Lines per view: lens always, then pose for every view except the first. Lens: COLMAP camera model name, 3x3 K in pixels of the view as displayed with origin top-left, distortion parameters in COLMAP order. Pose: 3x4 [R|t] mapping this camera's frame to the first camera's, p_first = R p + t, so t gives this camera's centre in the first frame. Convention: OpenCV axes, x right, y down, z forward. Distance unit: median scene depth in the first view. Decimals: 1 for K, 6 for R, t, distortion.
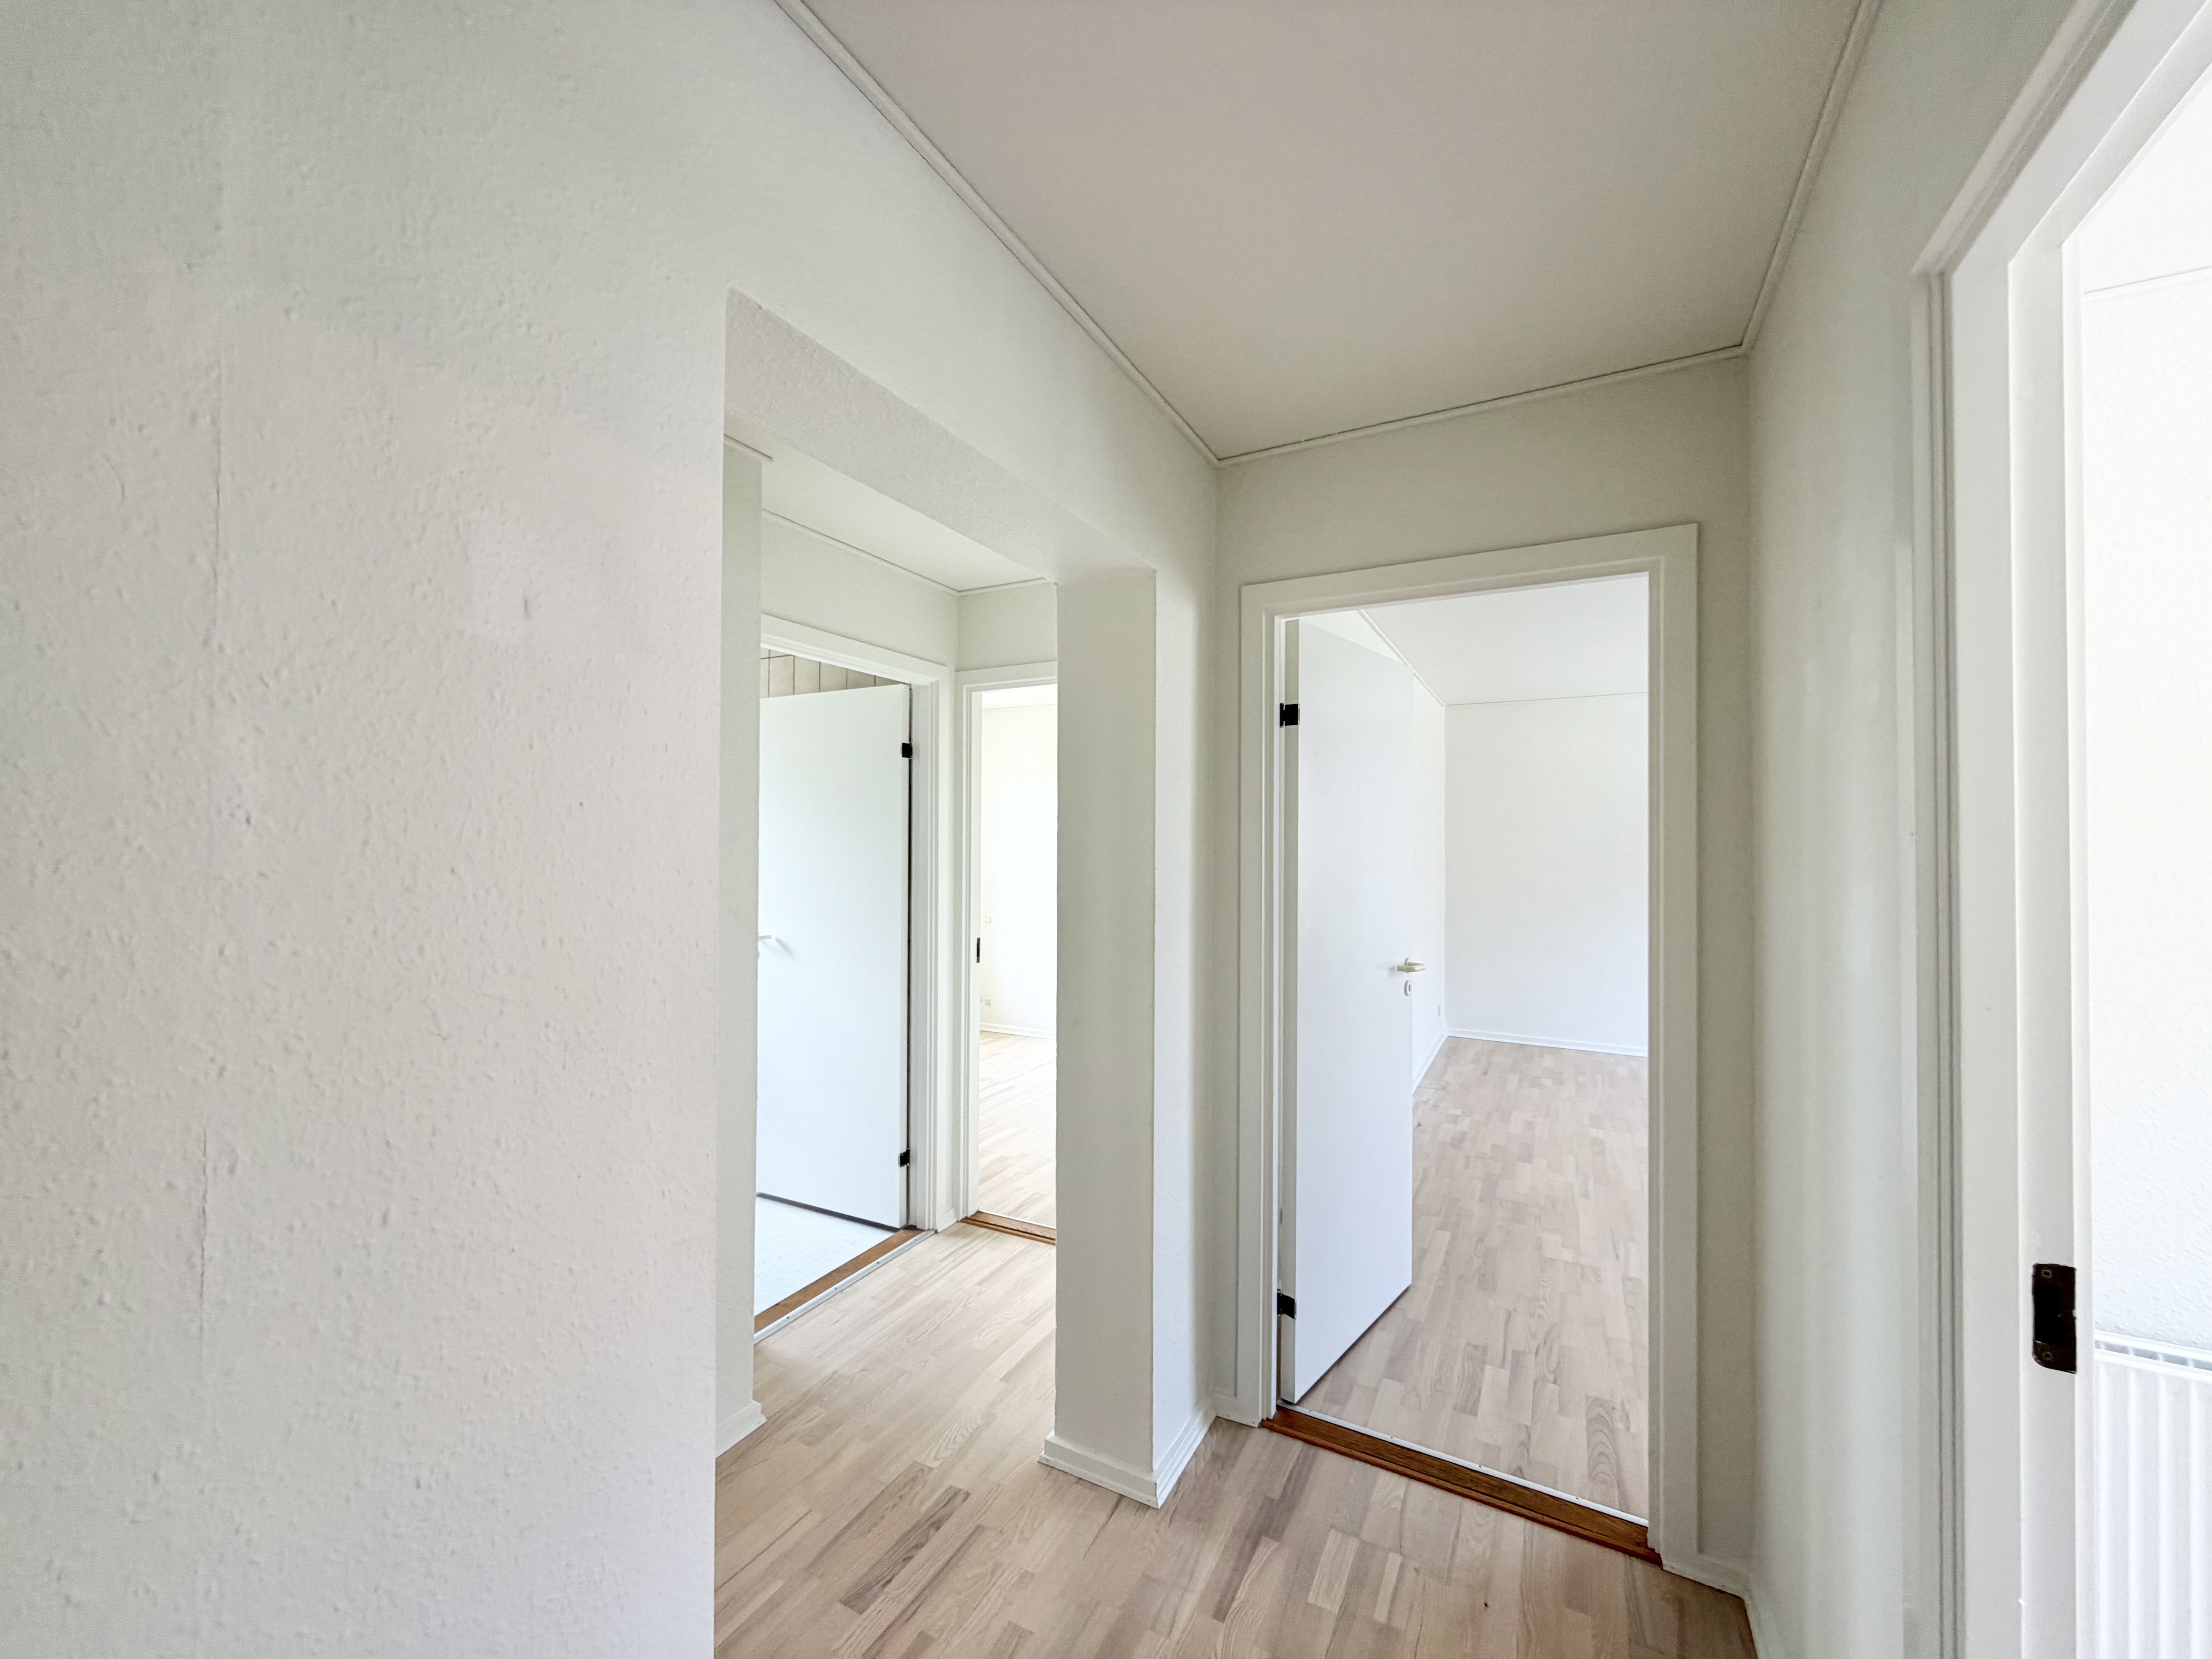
lens RADIAL K [[877.5, 0, 1105.0], [0, 877.5, 835.1], [0, 0, 1]] dist [-0.005038, 0.000947]
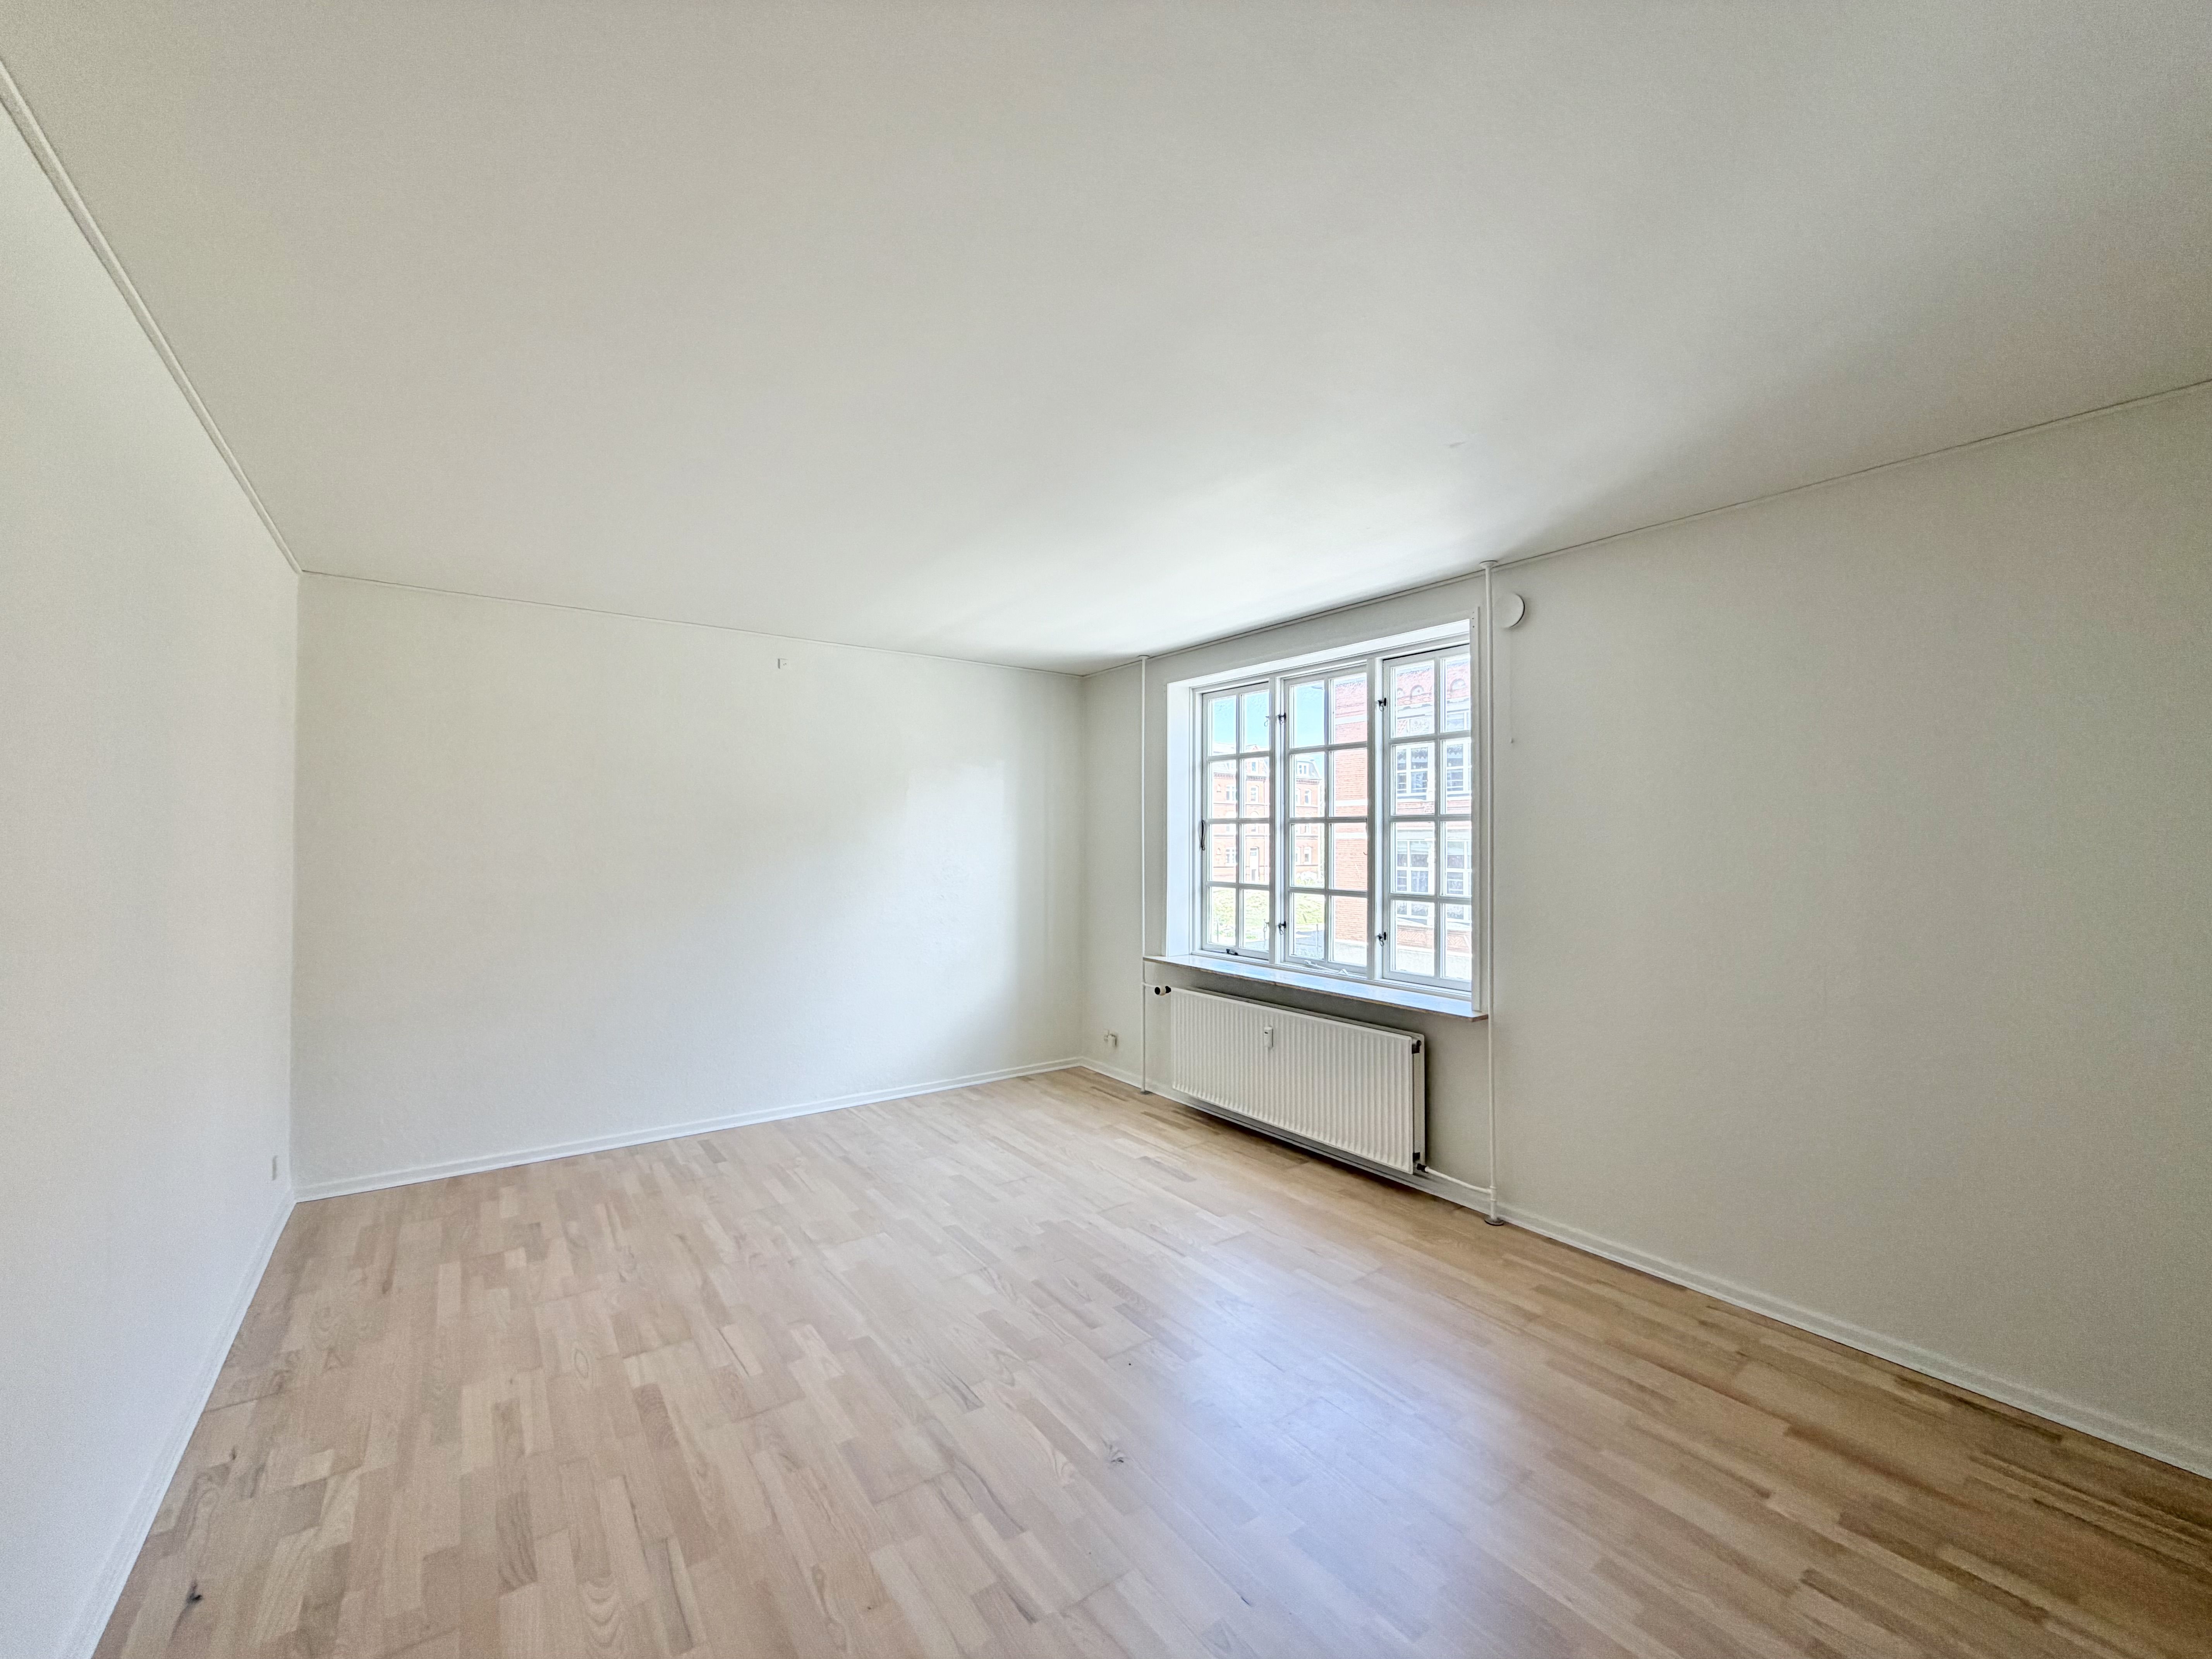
lens RADIAL K [[877.5, 0, 1102.5], [0, 877.5, 834.2], [0, 0, 1]] dist [-0.005038, 0.000947]
pose [[0.441347, 0.006600, 0.897312, 0.189261], [-0.011293, 0.999935, -0.001800, 0.005188], [-0.897265, -0.009339, 0.441393, 0.480230]]
